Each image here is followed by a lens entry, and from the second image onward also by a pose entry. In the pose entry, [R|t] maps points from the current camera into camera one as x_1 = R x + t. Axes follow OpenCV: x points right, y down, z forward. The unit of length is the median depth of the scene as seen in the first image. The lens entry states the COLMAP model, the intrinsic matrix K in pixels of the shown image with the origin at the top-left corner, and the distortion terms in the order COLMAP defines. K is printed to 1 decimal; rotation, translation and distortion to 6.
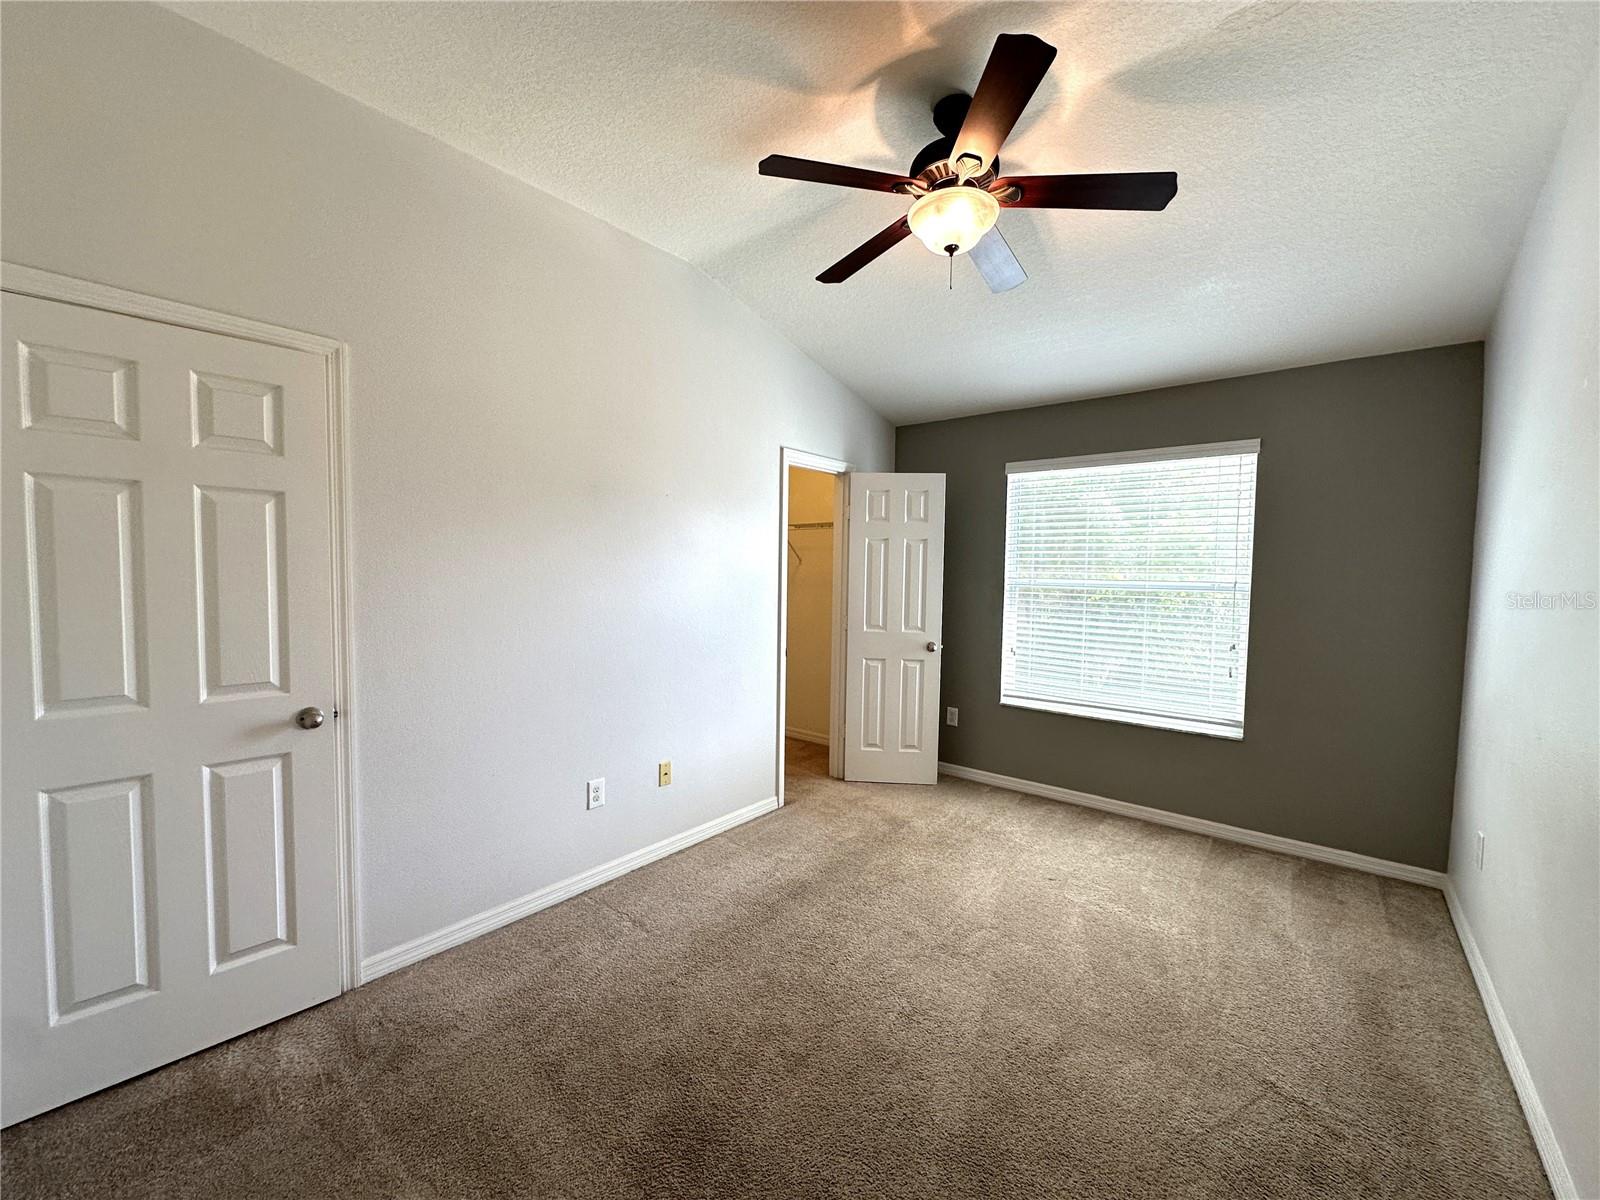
lens RADIAL K [[639.4, 0, 799.7], [0, 639.4, 598.3], [0, 0, 1]] dist [-0.001602, 0.000344]
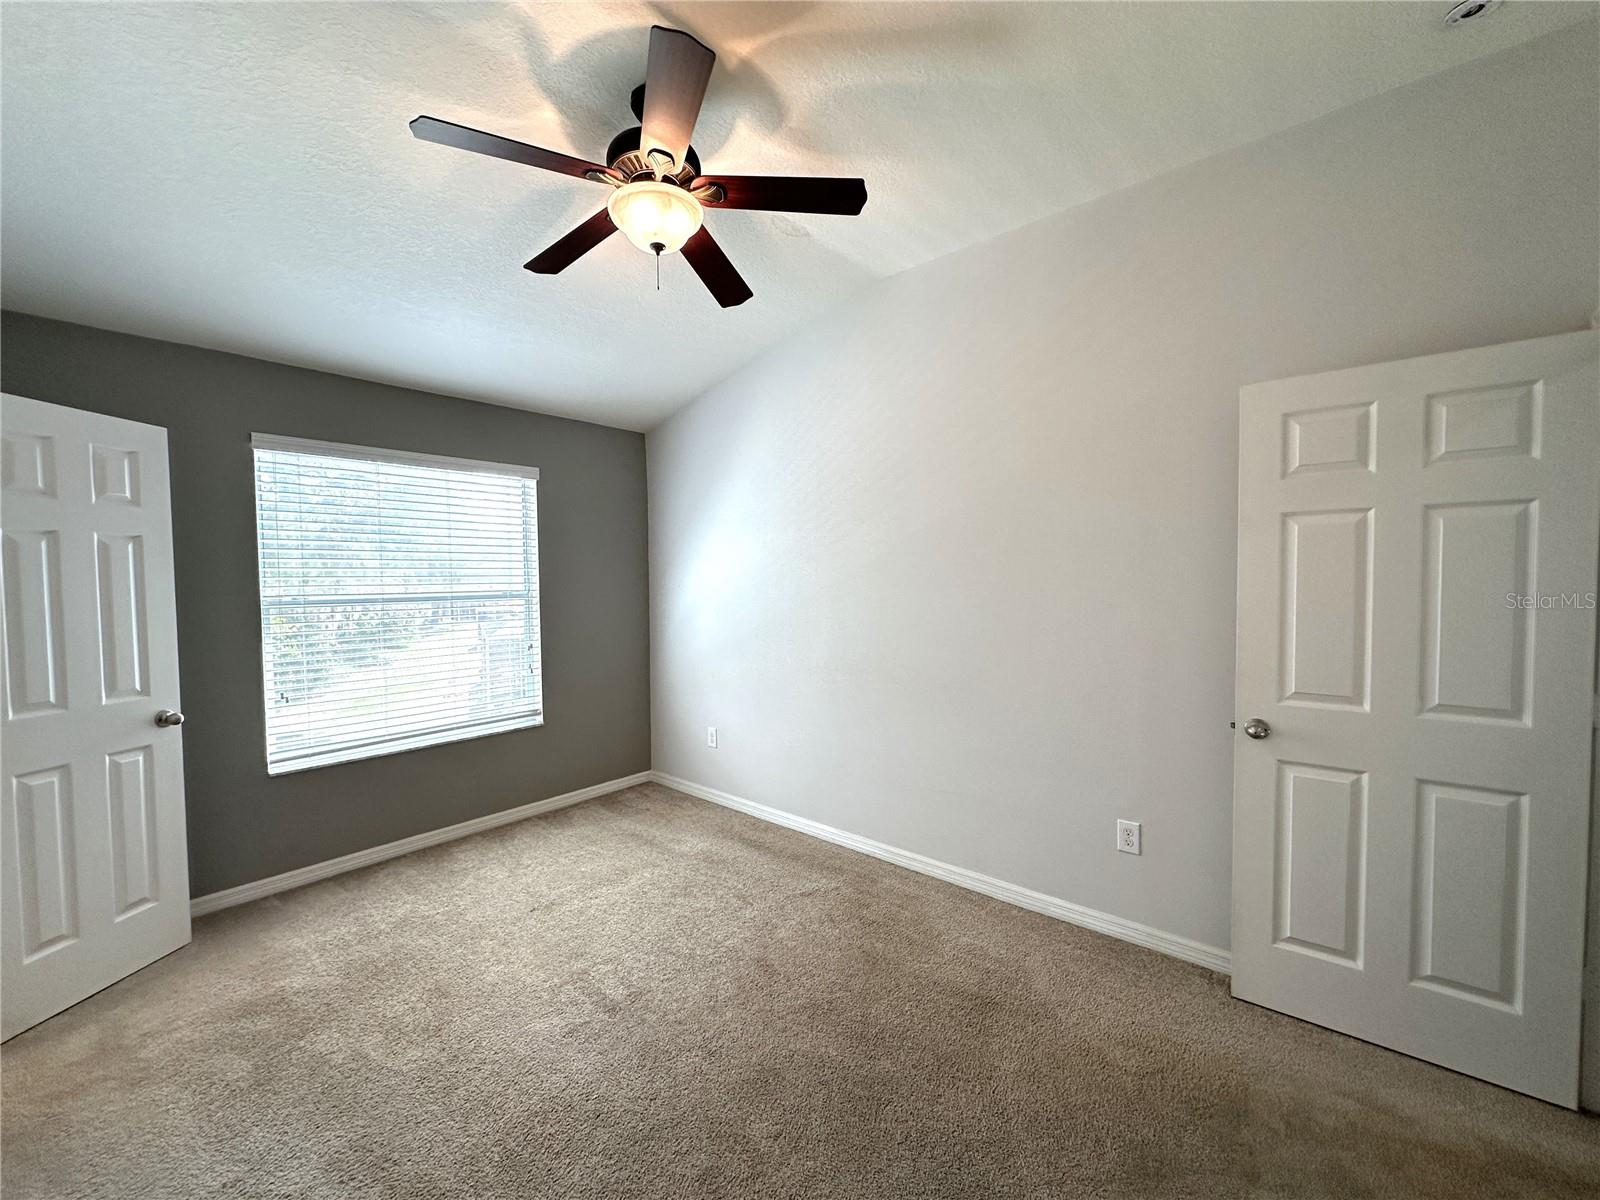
lens RADIAL K [[639.4, 0, 797.8], [0, 639.4, 599.9], [0, 0, 1]] dist [-0.001602, 0.000344]
pose [[0.026246, -0.051587, 0.998324, -0.414509], [0.057400, 0.997098, 0.050015, -0.033995], [-0.998006, 0.055991, 0.029131, 0.448036]]
